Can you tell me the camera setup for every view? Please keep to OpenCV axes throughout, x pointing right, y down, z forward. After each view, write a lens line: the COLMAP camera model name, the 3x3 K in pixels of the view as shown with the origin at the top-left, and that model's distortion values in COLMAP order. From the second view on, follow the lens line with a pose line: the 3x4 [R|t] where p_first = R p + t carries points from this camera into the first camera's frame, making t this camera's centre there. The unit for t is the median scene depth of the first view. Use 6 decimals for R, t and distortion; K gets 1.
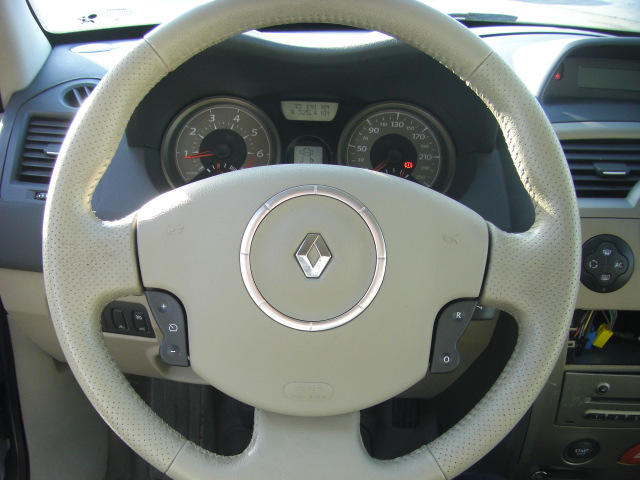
lens RADIAL K [[724.0, 0, 314.4], [0, 724.0, 263.4], [0, 0, 1]] dist [-0.146231, 0.000000]
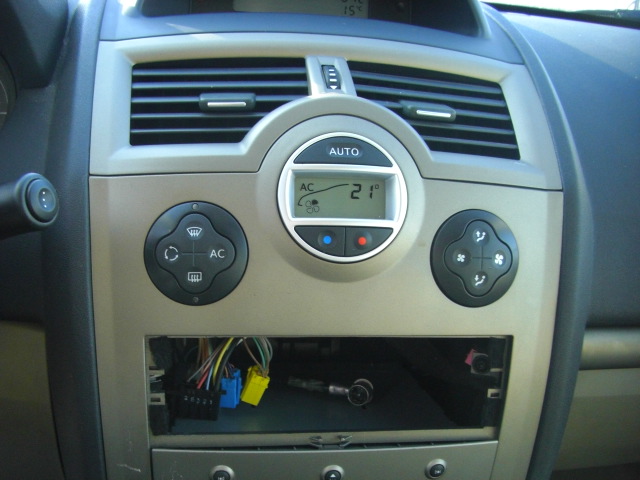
lens RADIAL K [[724.0, 0, 313.6], [0, 724.0, 277.7], [0, 0, 1]] dist [-0.146231, 0.000000]
pose [[0.989325, -0.021533, 0.144126, 0.397849], [0.032800, 0.996548, -0.076259, 0.063211], [-0.141986, 0.080172, 0.986617, 0.395935]]
